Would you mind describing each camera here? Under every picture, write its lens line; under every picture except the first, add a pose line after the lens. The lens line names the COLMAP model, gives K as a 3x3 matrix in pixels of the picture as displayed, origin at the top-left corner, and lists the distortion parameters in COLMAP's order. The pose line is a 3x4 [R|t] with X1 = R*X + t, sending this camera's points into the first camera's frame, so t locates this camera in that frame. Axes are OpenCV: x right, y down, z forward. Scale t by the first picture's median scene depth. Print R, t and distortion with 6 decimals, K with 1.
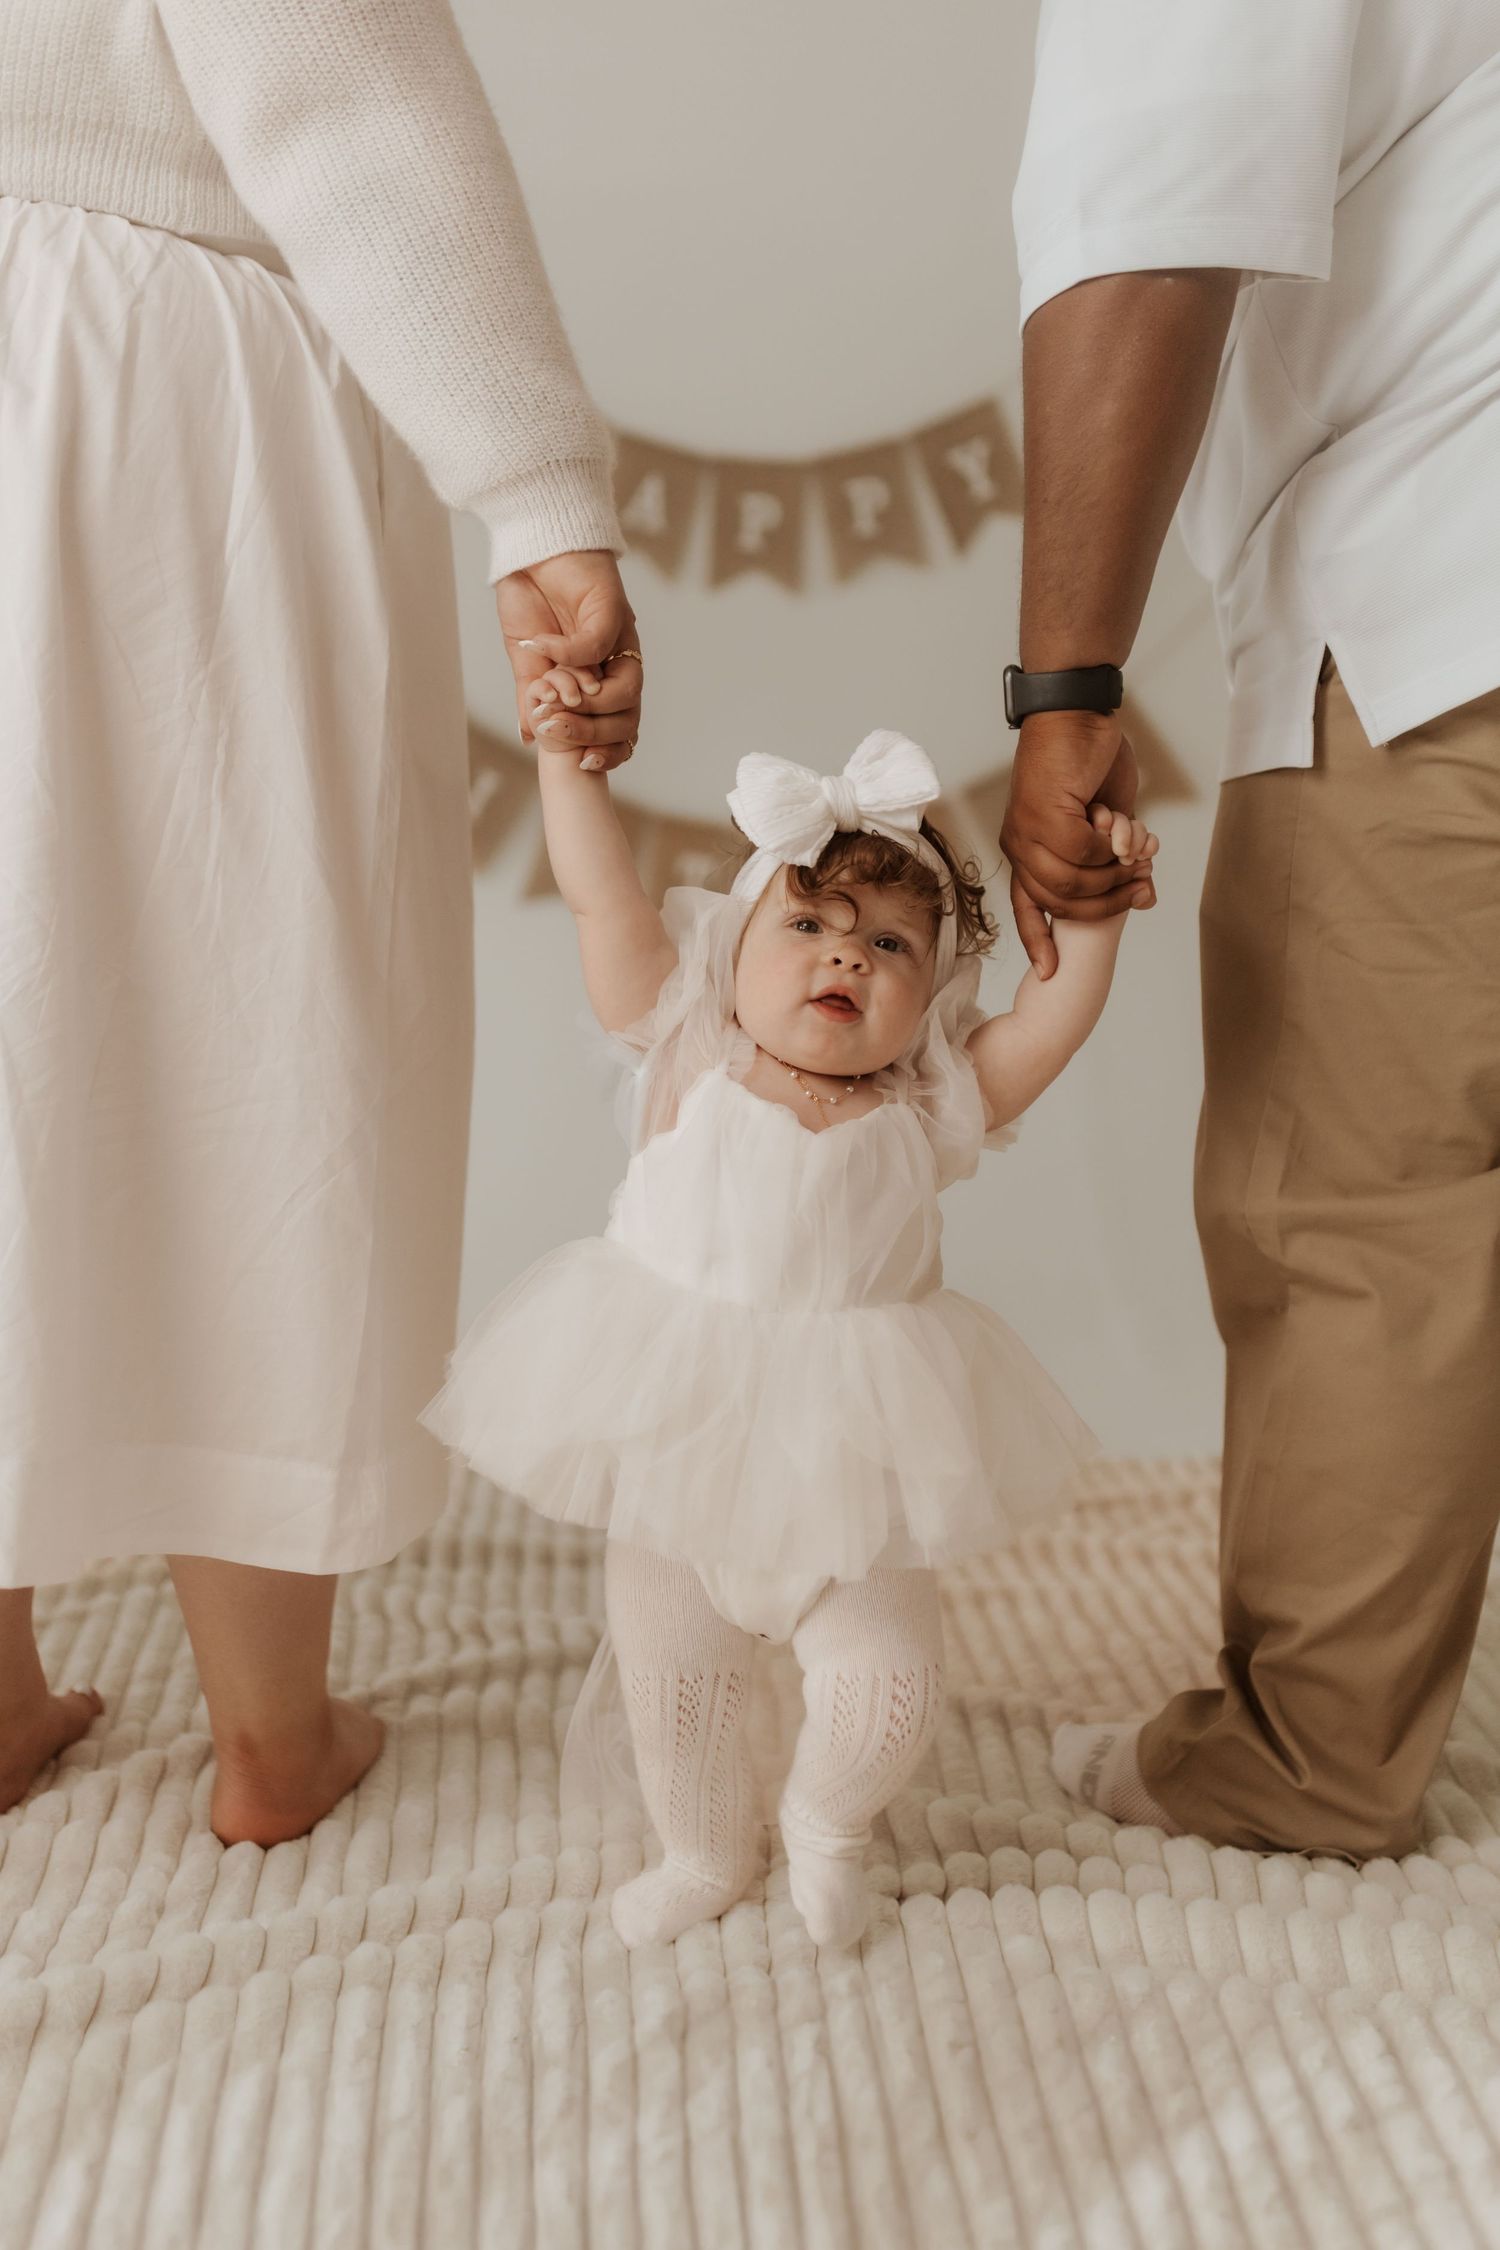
lens RADIAL K [[2314.8, 0, 741.6], [0, 2314.8, 1180.6], [0, 0, 1]] dist [0.000130, 0.003070]
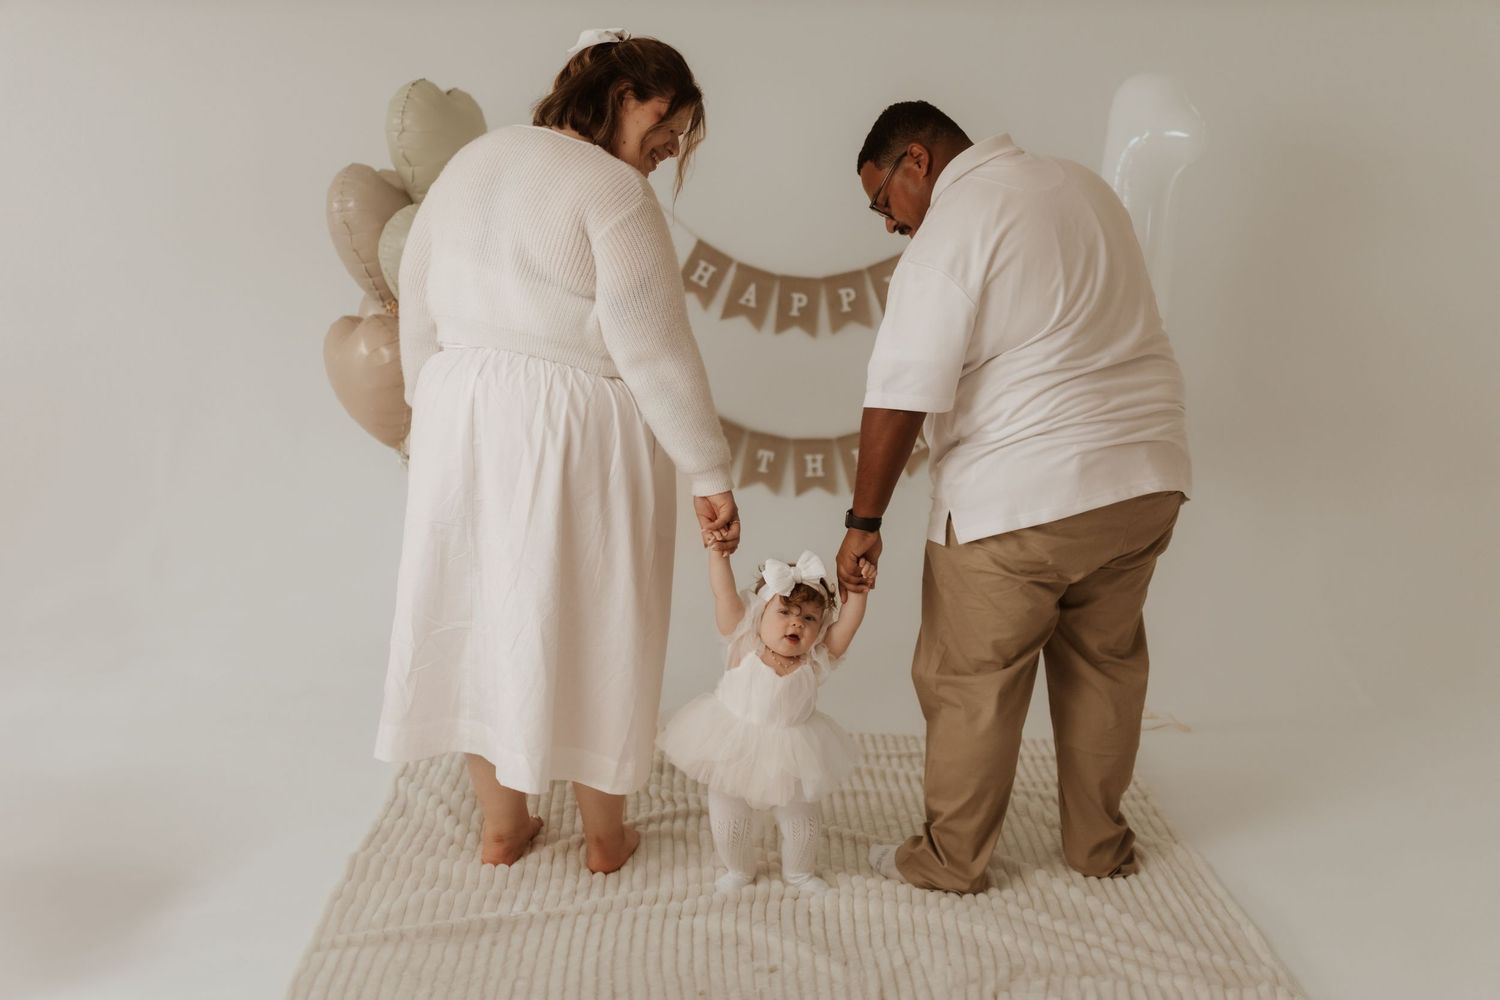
lens RADIAL K [[1543.2, 0, 750.0], [0, 1543.2, 500.0], [0, 0, 1]] dist [0.000130, 0.003070]
pose [[0.998698, 0.034856, -0.037255, 0.043866], [-0.033420, 0.998699, 0.038519, -0.285894], [0.038550, -0.037224, 0.998563, -0.994271]]
